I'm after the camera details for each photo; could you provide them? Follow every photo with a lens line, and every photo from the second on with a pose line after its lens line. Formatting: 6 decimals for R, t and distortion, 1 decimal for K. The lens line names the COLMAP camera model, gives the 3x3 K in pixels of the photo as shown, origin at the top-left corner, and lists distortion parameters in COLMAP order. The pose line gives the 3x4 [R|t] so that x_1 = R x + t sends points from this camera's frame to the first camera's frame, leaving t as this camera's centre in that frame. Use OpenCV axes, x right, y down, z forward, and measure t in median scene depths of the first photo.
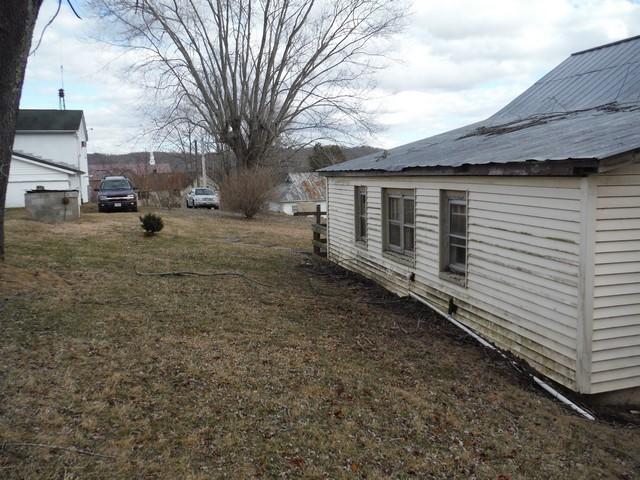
lens RADIAL K [[541.8, 0, 320.0], [0, 541.8, 240.0], [0, 0, 1]] dist [-0.066267, 0.045668]
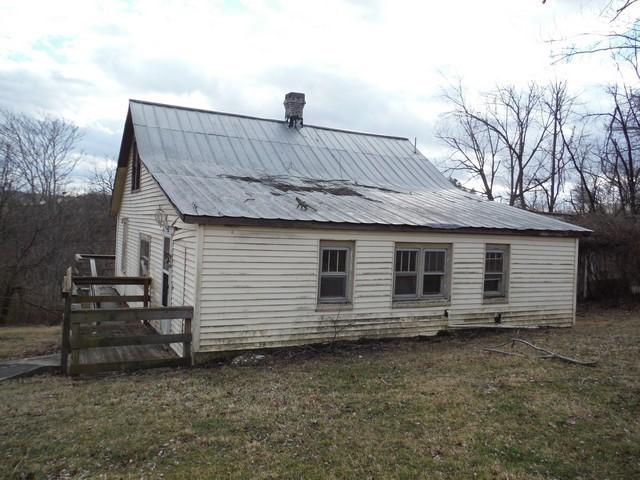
lens RADIAL K [[541.8, 0, 320.0], [0, 541.8, 240.0], [0, 0, 1]] dist [-0.066267, 0.045668]
pose [[-0.184858, -0.024278, 0.982465, -1.215820], [0.083014, 0.995736, 0.040226, -0.213304], [-0.979253, 0.088995, -0.182054, 1.829736]]
